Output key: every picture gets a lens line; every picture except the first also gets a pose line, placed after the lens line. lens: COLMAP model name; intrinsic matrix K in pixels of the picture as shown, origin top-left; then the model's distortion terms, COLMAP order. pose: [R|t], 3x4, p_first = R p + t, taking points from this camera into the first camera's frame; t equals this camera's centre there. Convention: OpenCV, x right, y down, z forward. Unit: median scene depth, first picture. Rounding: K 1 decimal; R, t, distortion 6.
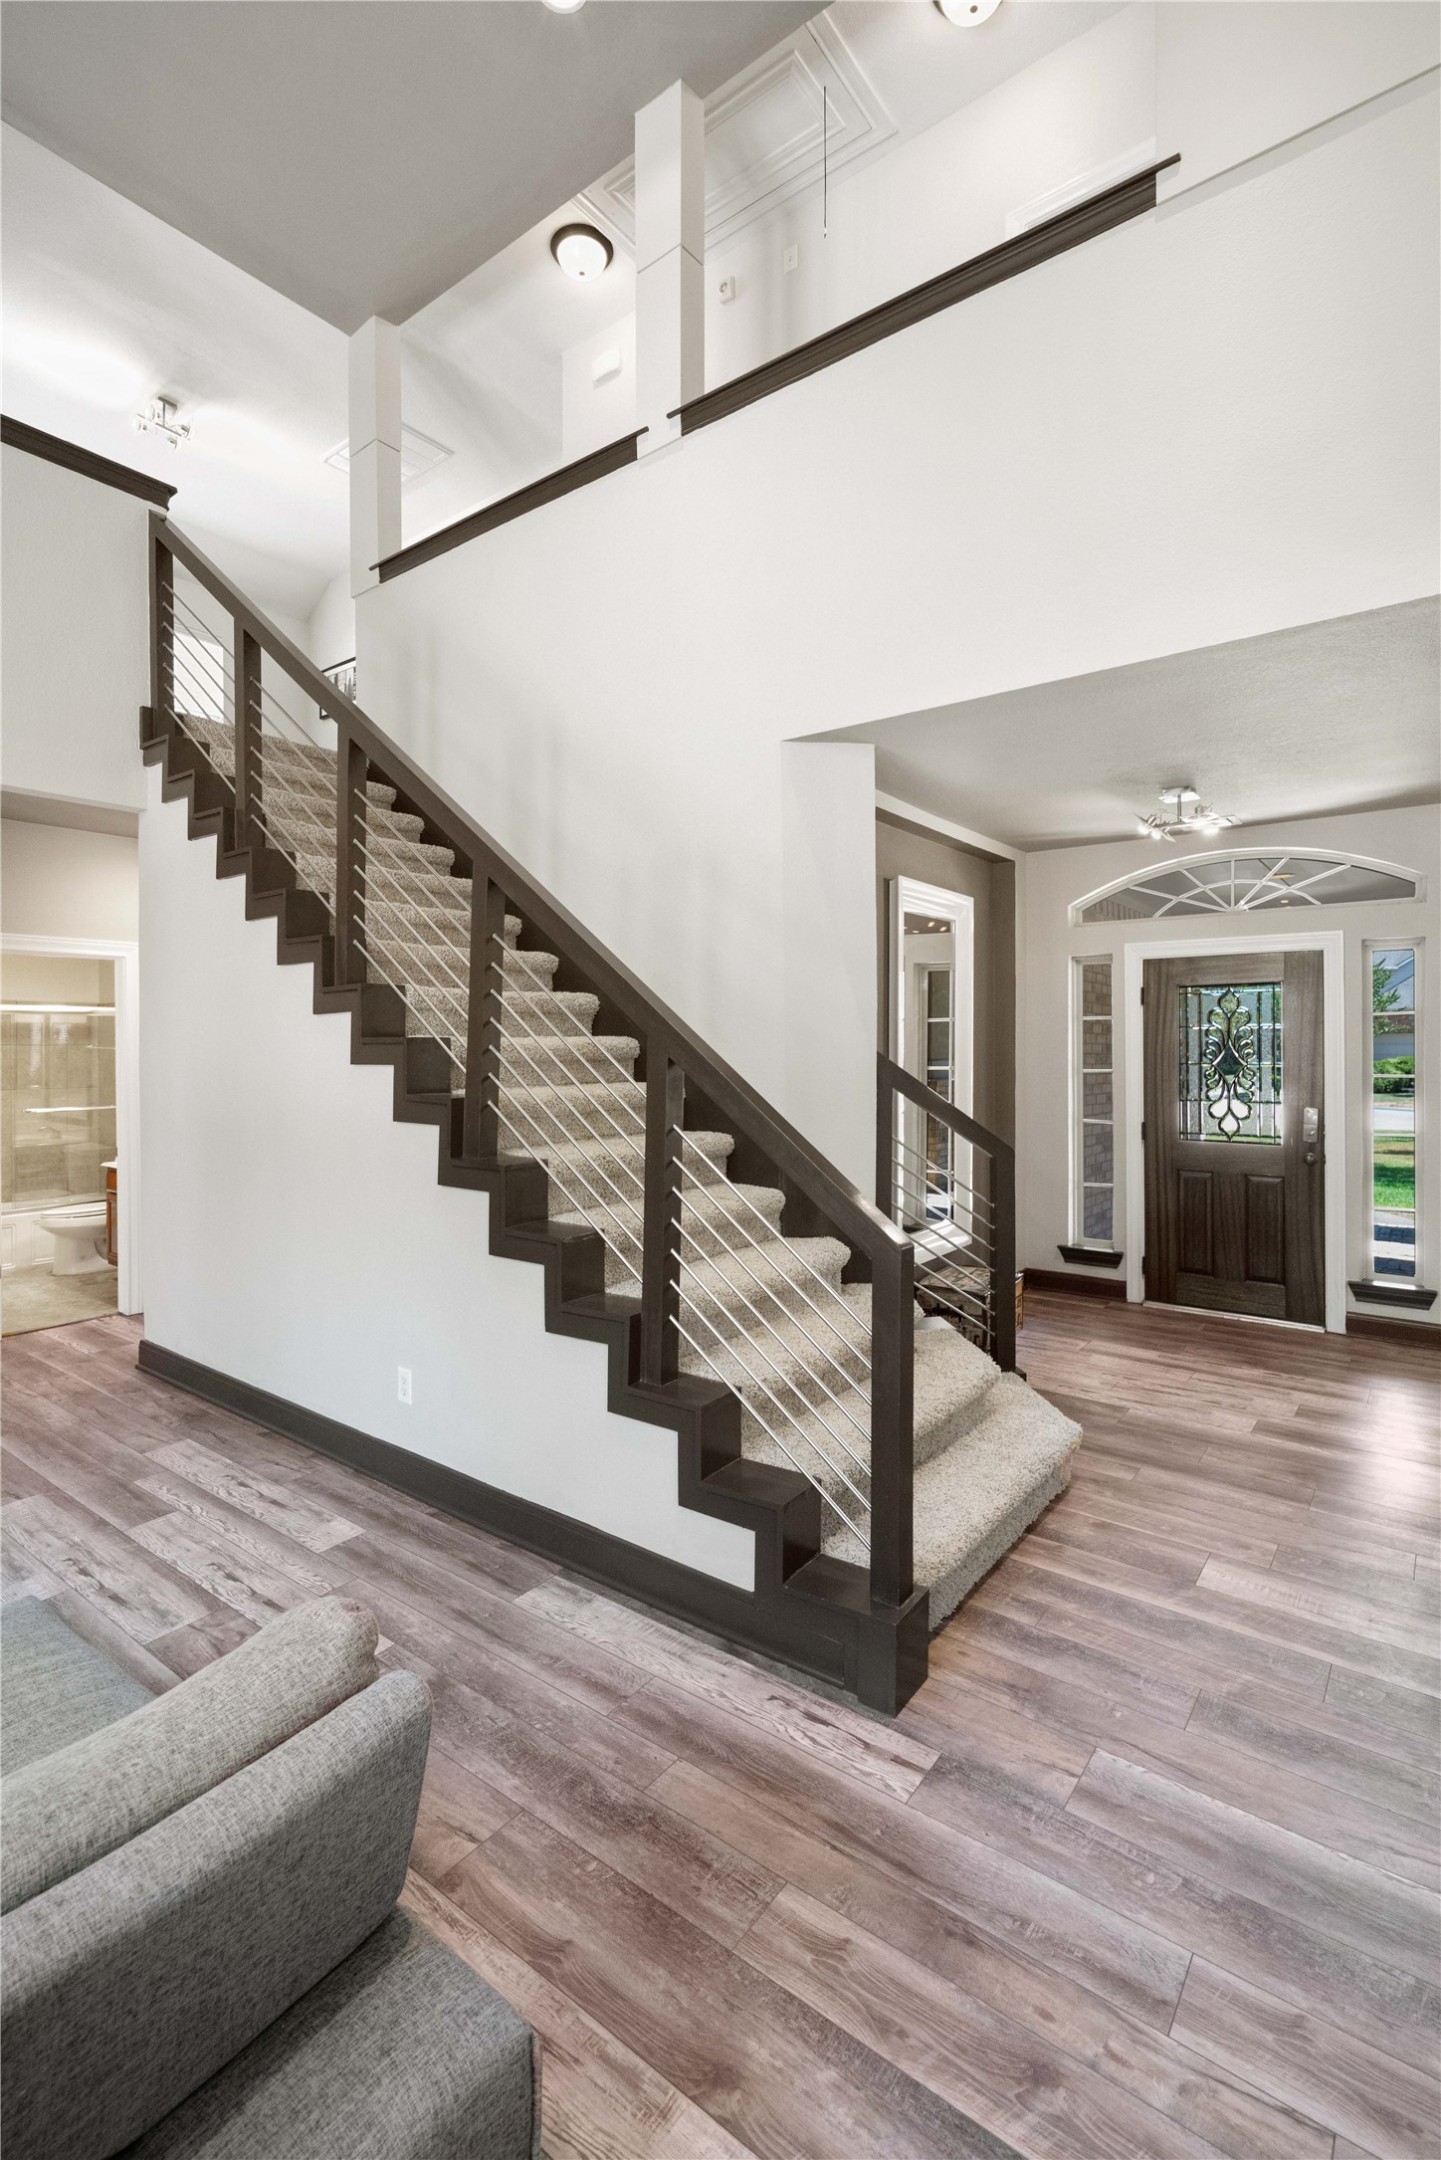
lens RADIAL K [[993.4, 0, 713.9], [0, 993.4, 1044.6], [0, 0, 1]] dist [-0.005301, 0.001800]
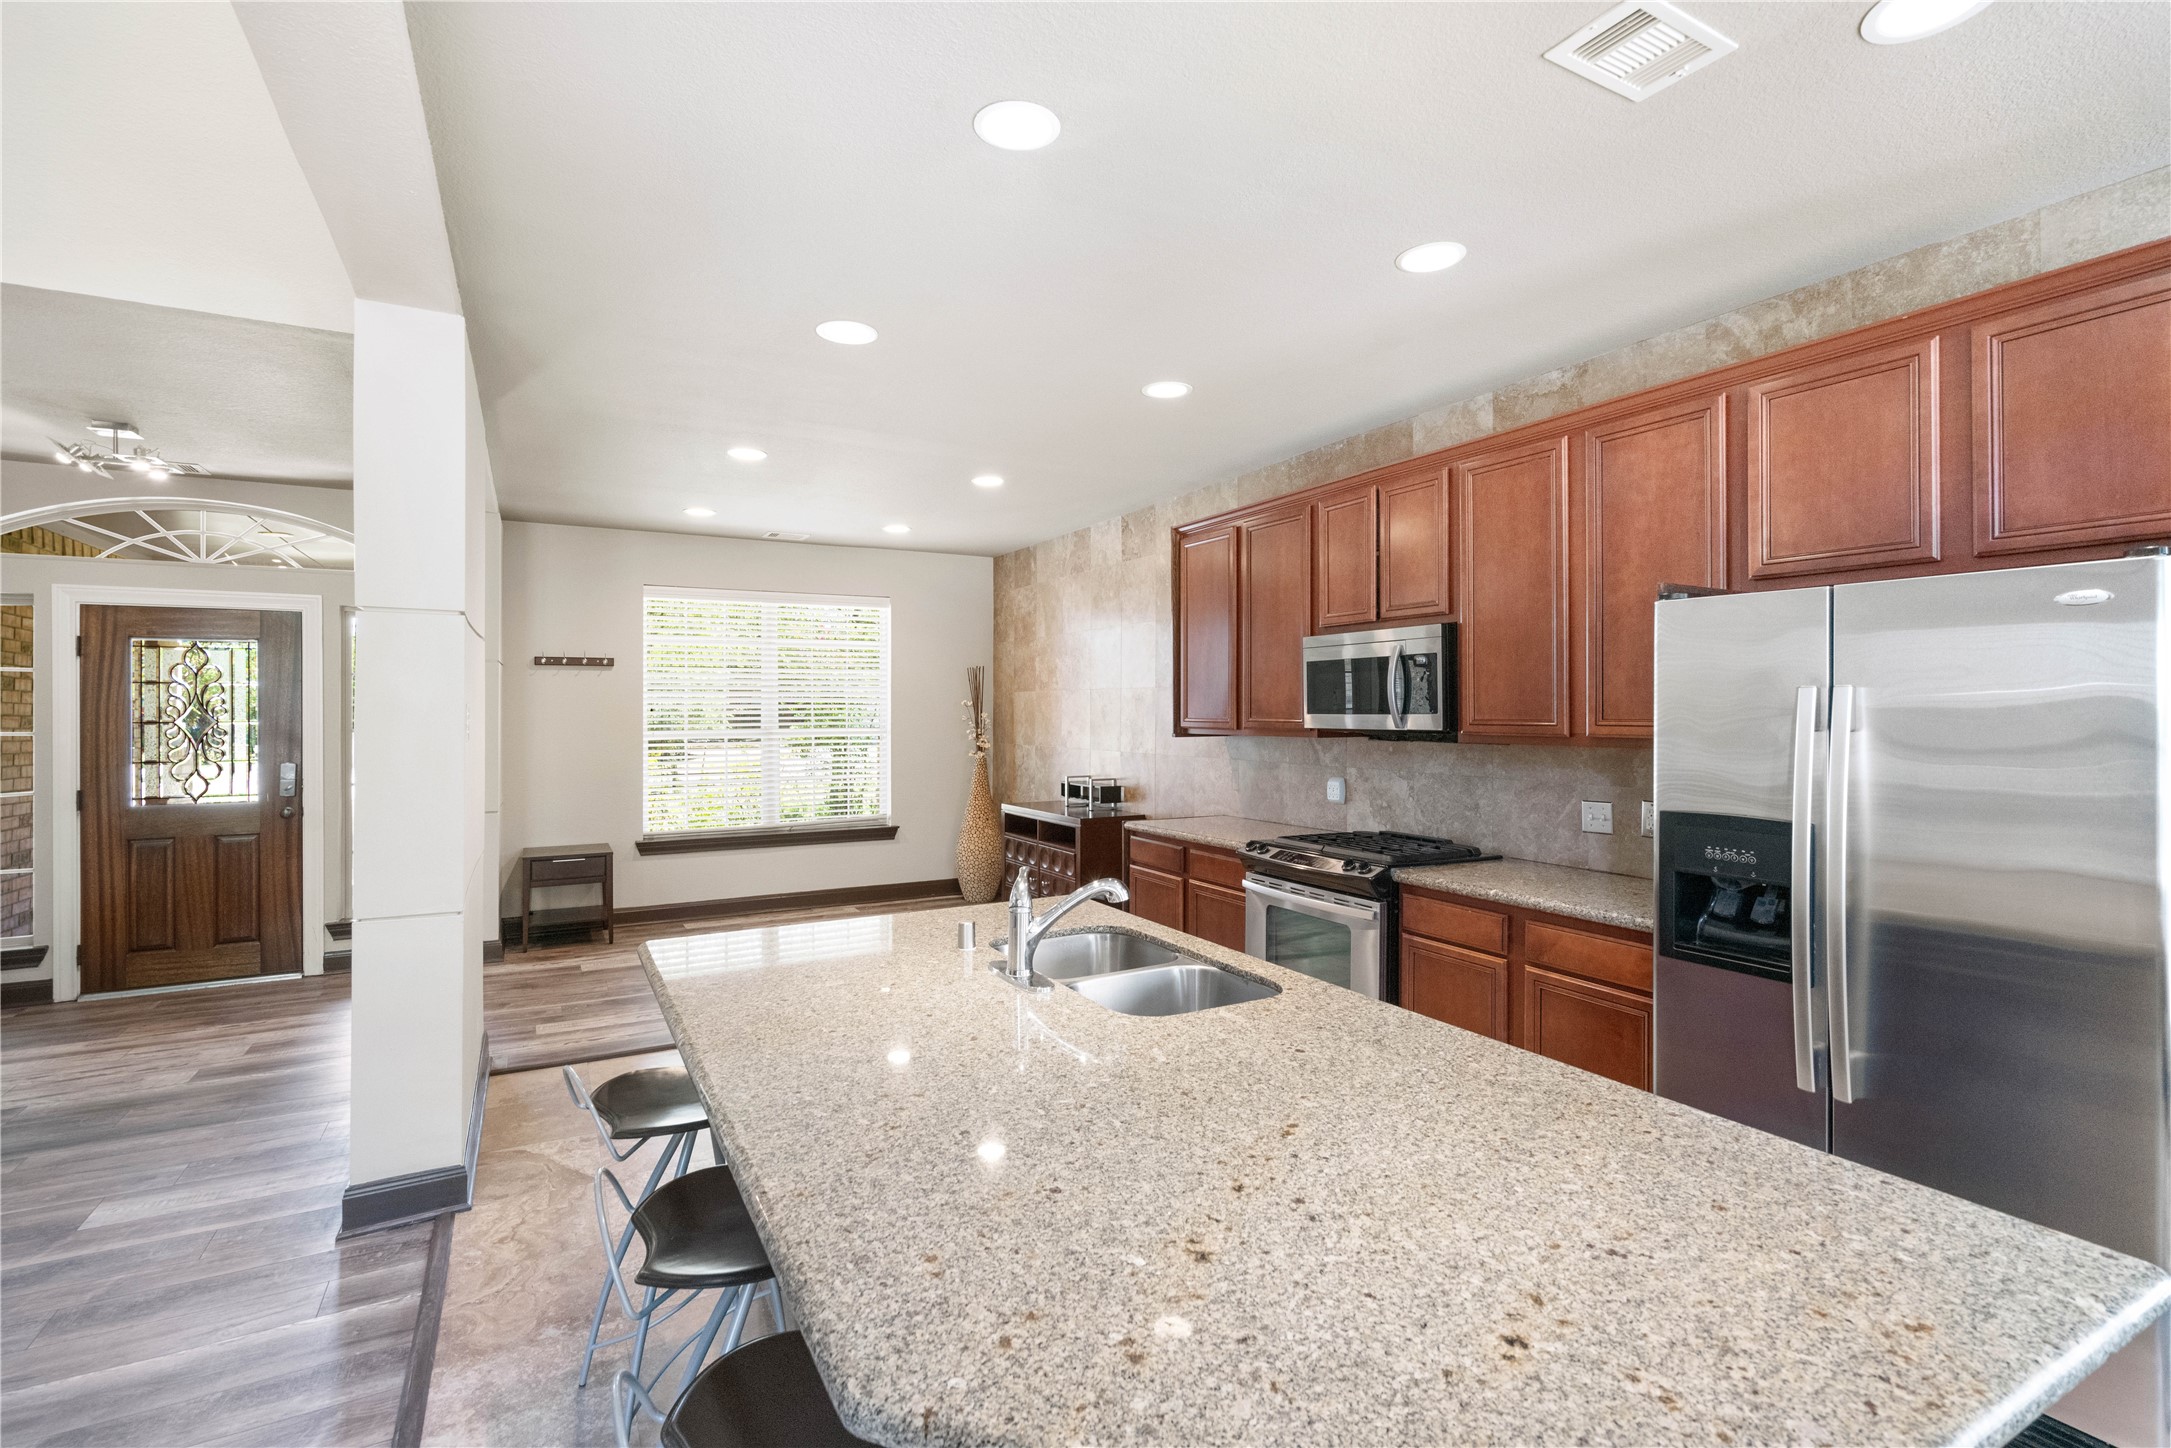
lens RADIAL K [[998.5, 0, 1086.1], [0, 998.5, 702.5], [0, 0, 1]] dist [-0.005301, 0.001800]
pose [[0.401849, 0.007683, 0.915674, -0.016261], [0.004258, 0.999938, -0.010258, 0.016934], [-0.915696, 0.008021, 0.401791, -0.203817]]
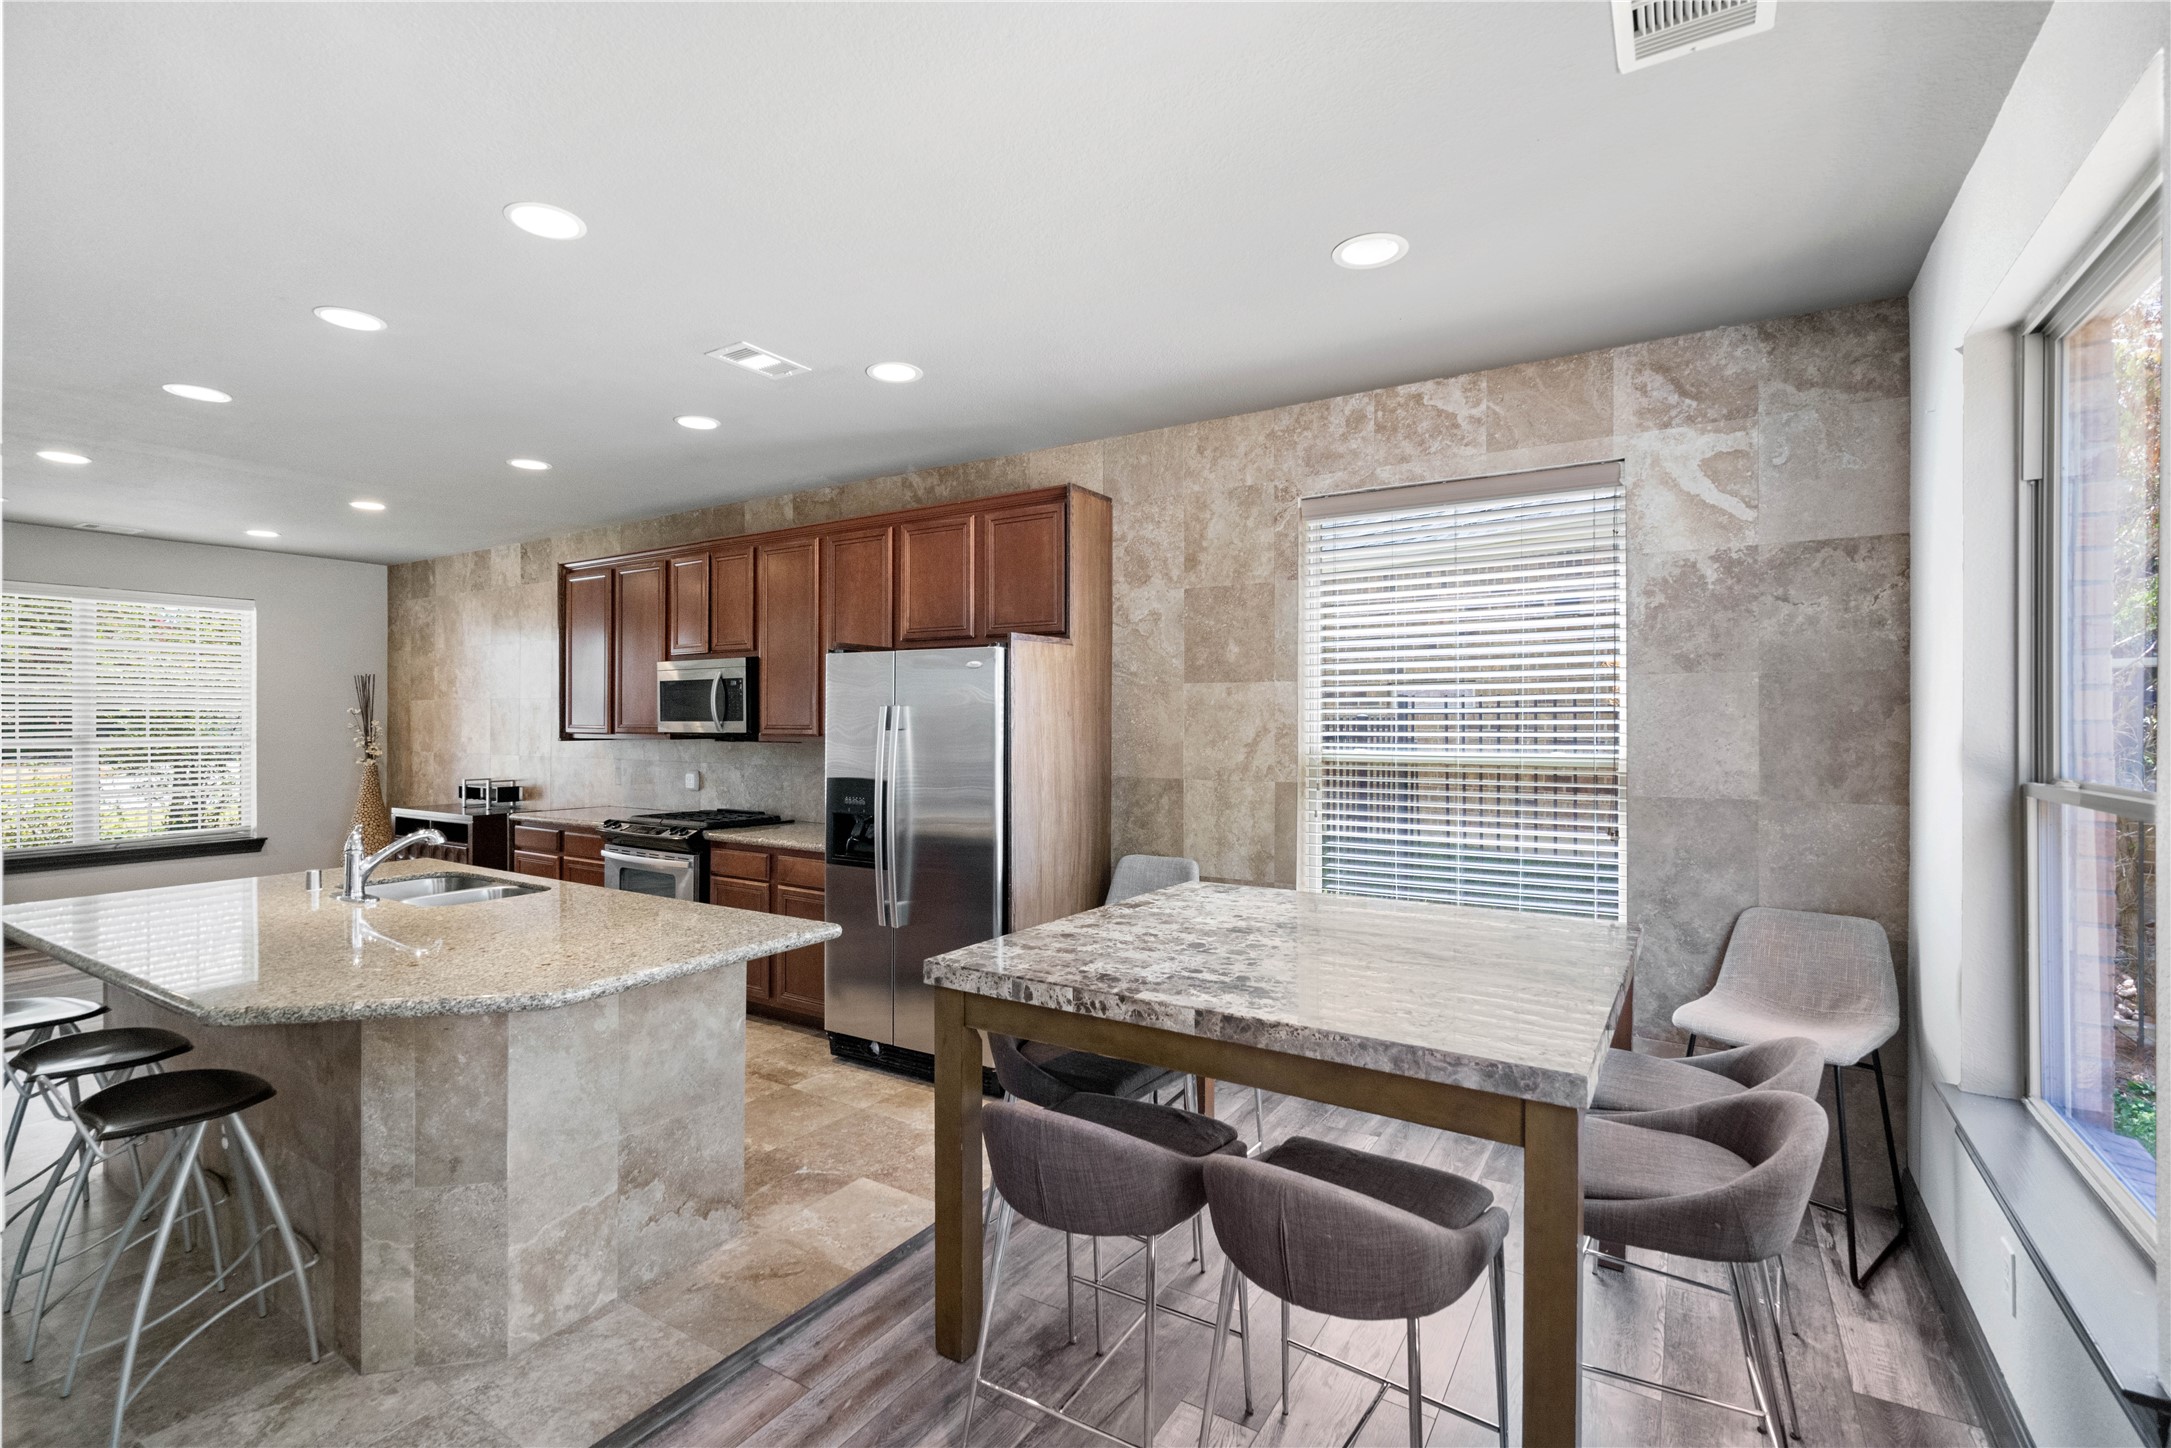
lens RADIAL K [[998.5, 0, 1095.6], [0, 998.5, 718.3], [0, 0, 1]] dist [-0.005301, 0.001800]
pose [[-0.087381, -0.000115, 0.996175, -0.326547], [0.004806, 0.999988, 0.000537, 0.017152], [-0.996163, 0.004834, -0.087380, -0.433944]]
